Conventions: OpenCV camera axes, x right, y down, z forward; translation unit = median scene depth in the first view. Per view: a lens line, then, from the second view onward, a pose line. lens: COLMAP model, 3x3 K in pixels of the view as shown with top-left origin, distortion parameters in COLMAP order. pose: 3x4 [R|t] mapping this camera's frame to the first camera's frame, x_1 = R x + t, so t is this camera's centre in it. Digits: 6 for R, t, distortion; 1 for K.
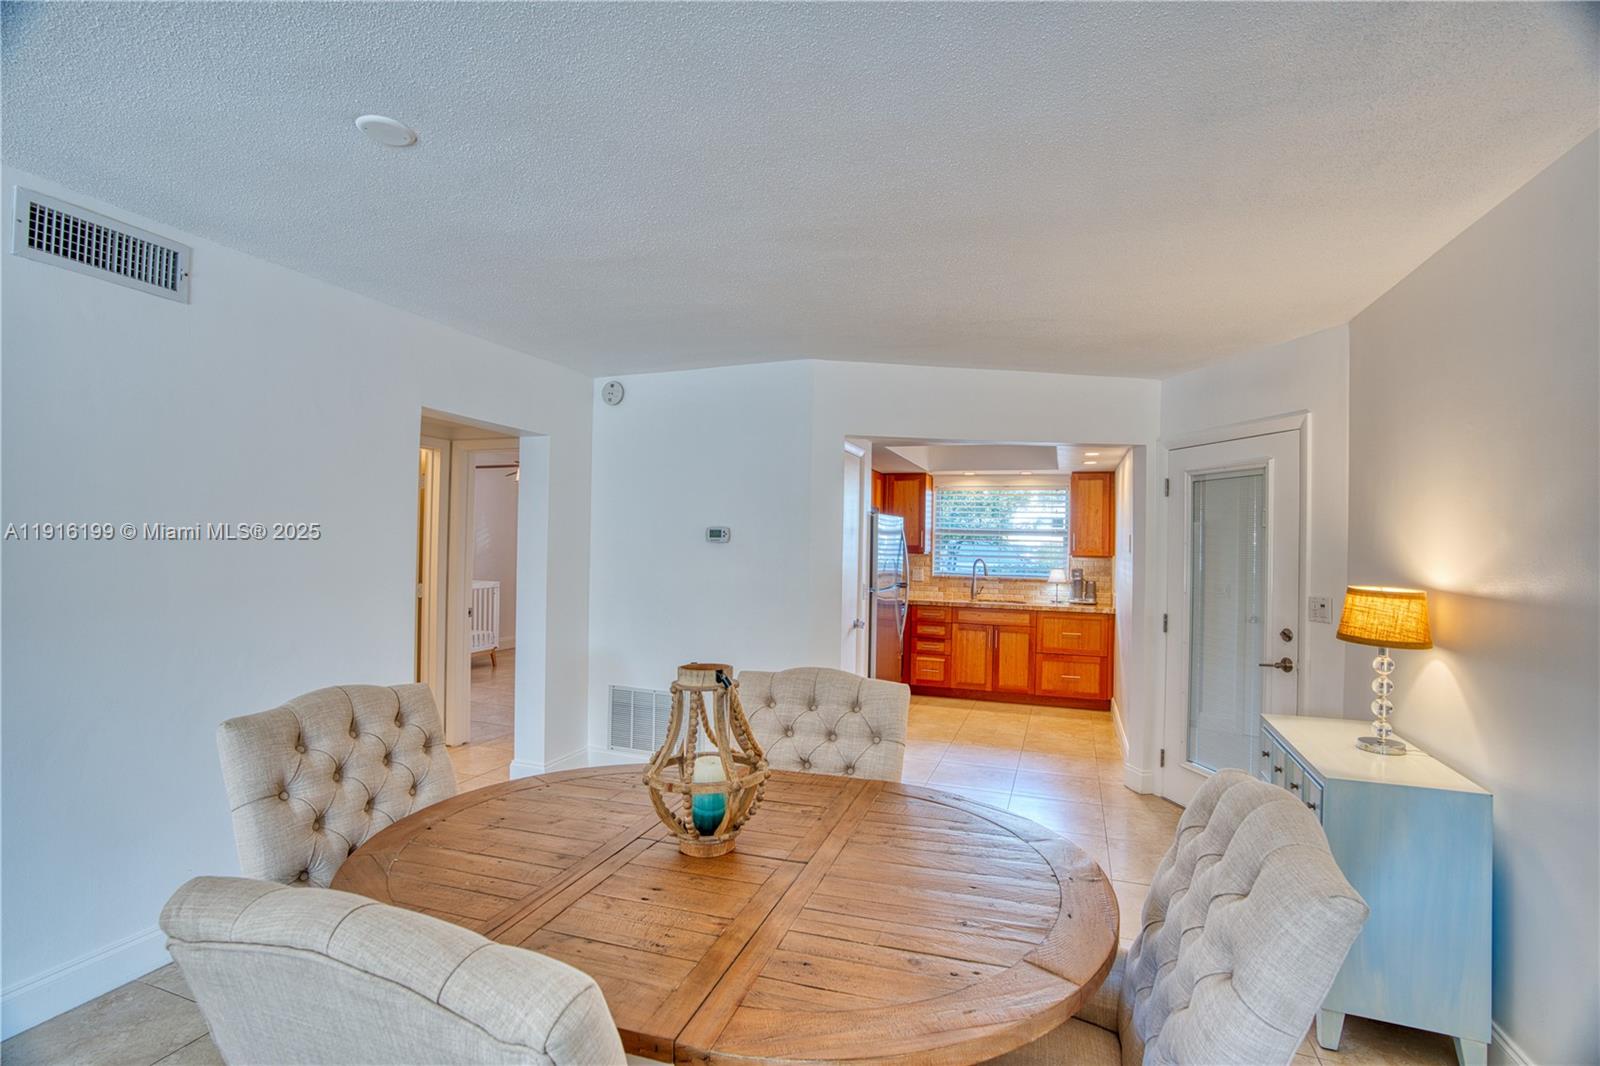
lens RADIAL K [[738.5, 0, 804.3], [0, 738.5, 528.2], [0, 0, 1]] dist [-0.068949, 0.028266]
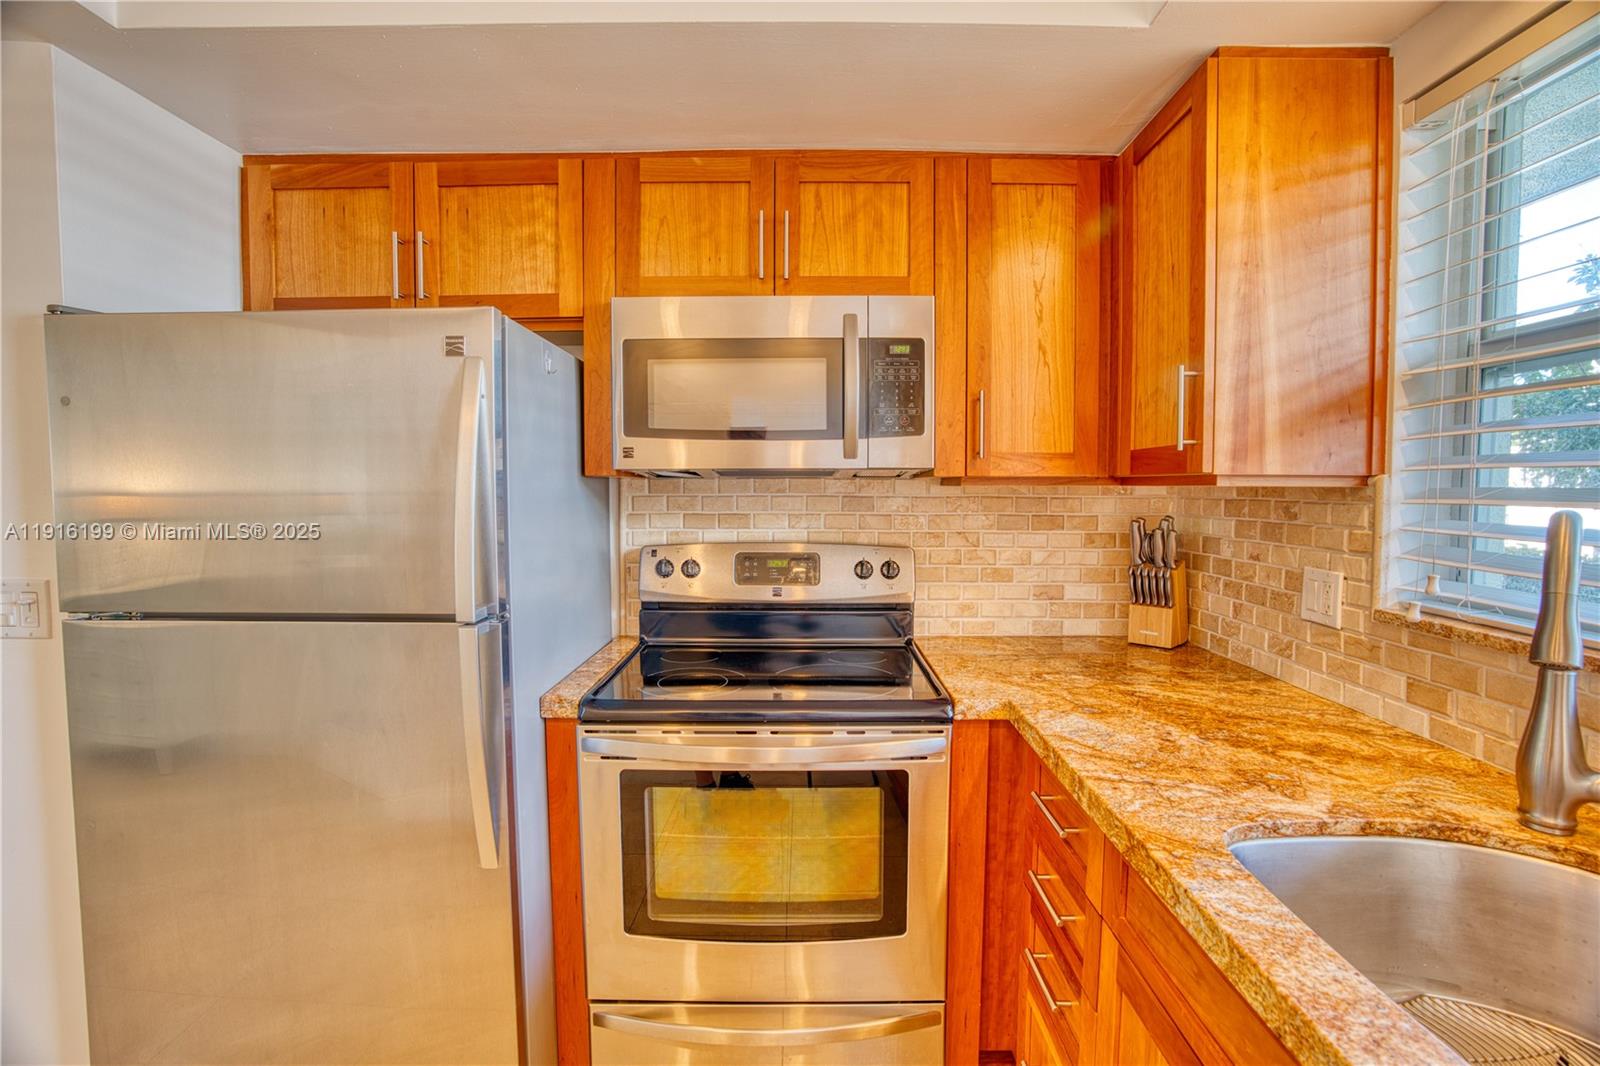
lens RADIAL K [[736.6, 0, 805.9], [0, 736.6, 527.5], [0, 0, 1]] dist [-0.077610, 0.033344]
pose [[0.336203, 0.029214, -0.941336, 0.321516], [0.022730, 0.998976, 0.039121, 0.038291], [0.941515, -0.034549, 0.335195, 0.894275]]
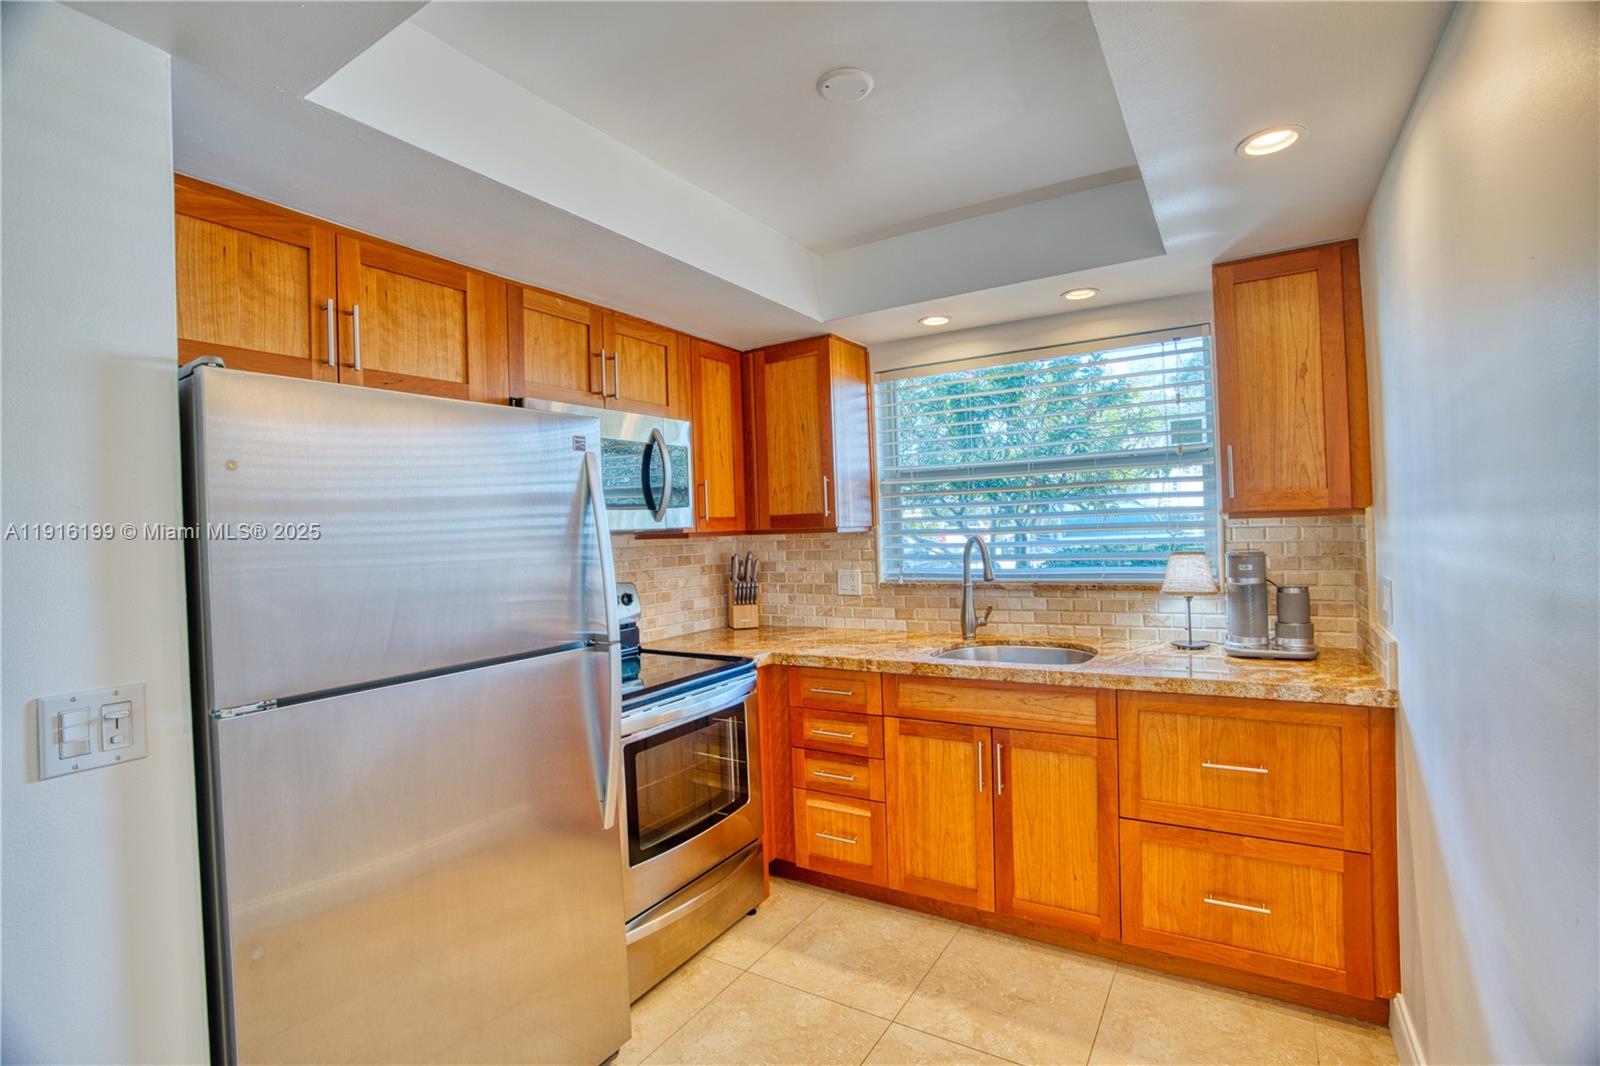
lens RADIAL K [[738.5, 0, 804.3], [0, 738.5, 528.2], [0, 0, 1]] dist [-0.068949, 0.028266]
pose [[0.977218, -0.057641, -0.204261, 0.243446], [0.061366, 0.998044, 0.011942, 0.028325], [0.203173, -0.024205, 0.978844, 0.636115]]
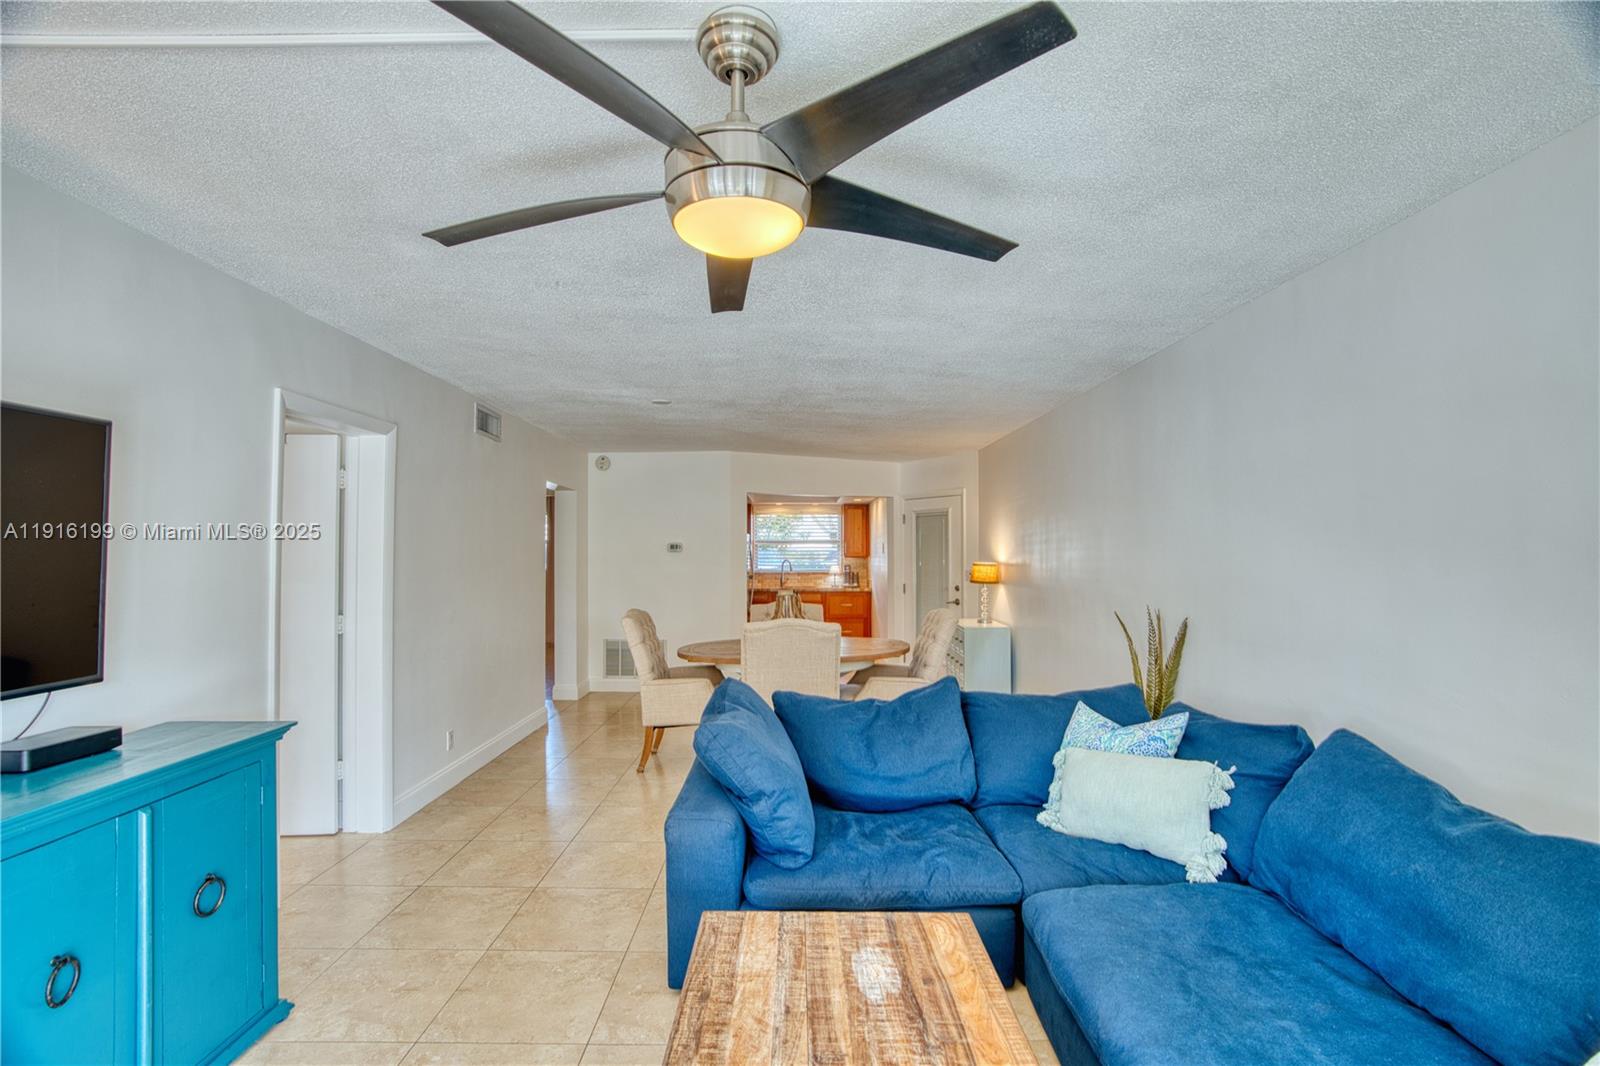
lens RADIAL K [[738.5, 0, 804.3], [0, 738.5, 528.2], [0, 0, 1]] dist [-0.068949, 0.028266]
pose [[0.937041, -0.009384, 0.349093, -0.275446], [0.013439, 0.999867, -0.009196, -0.010400], [-0.348960, 0.013309, 0.937043, -0.473907]]
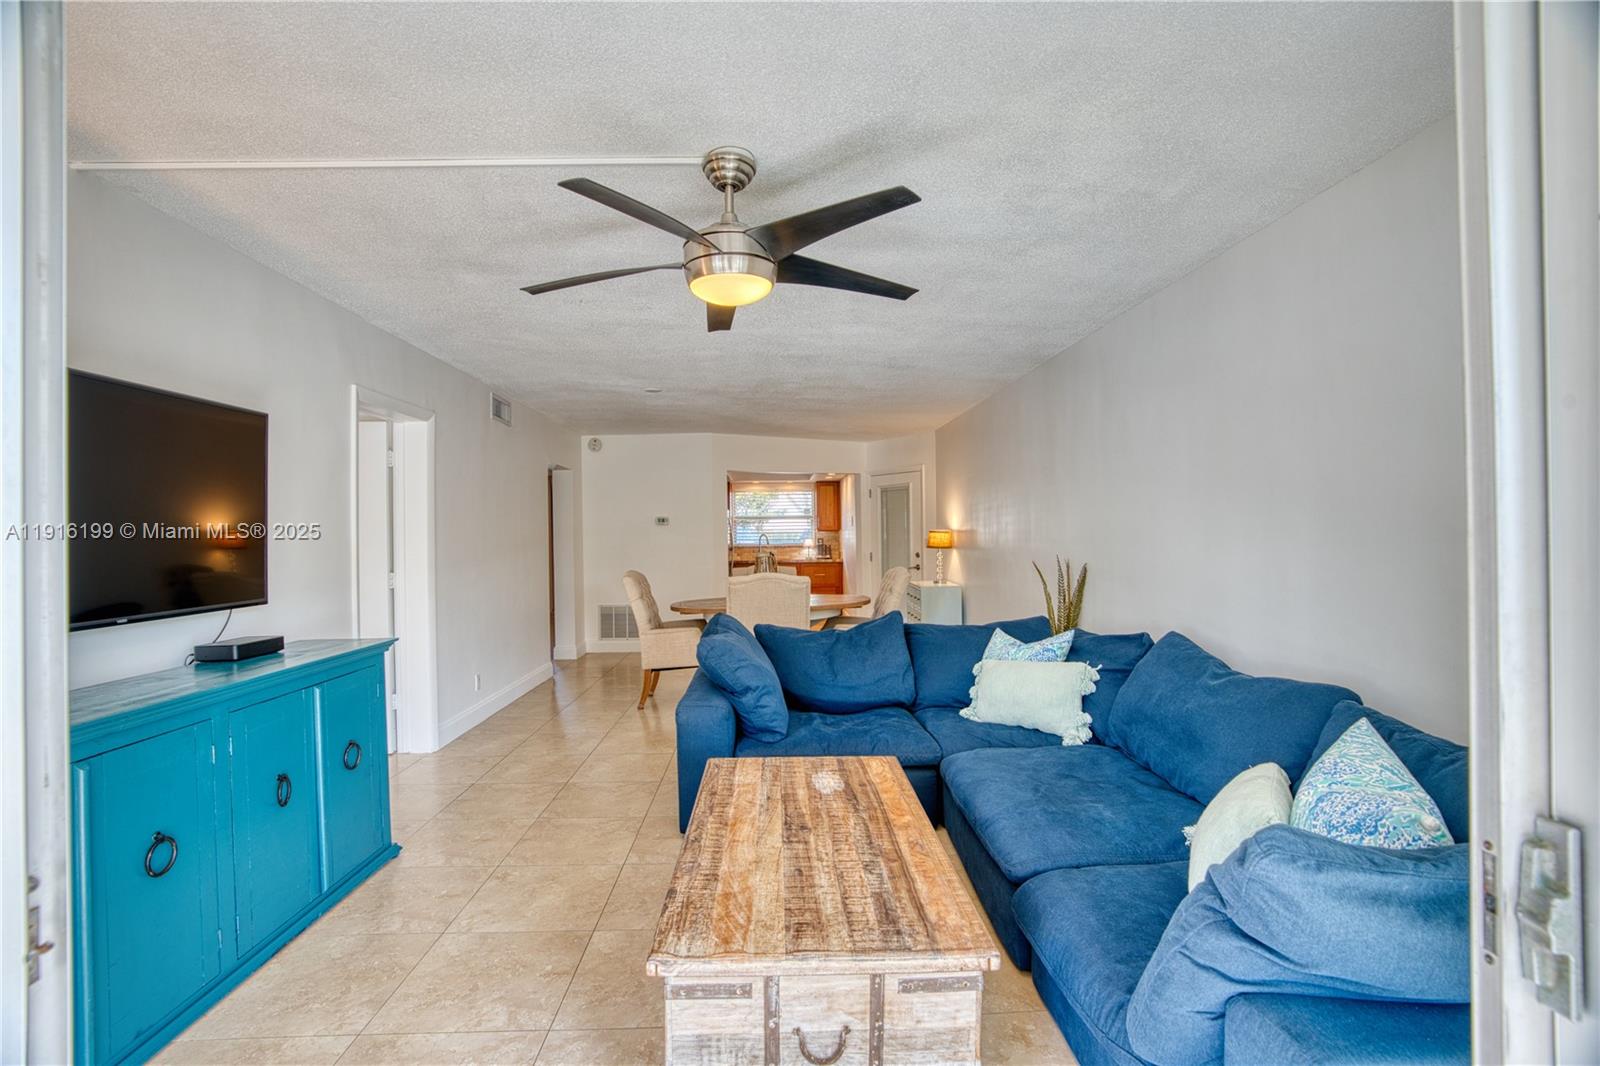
lens RADIAL K [[736.6, 0, 805.9], [0, 736.6, 527.5], [0, 0, 1]] dist [-0.077610, 0.033344]
pose [[0.924530, -0.028489, 0.380043, -0.314019], [0.024575, 0.999583, 0.015148, 0.003921], [-0.380316, -0.004665, 0.924845, -0.583393]]
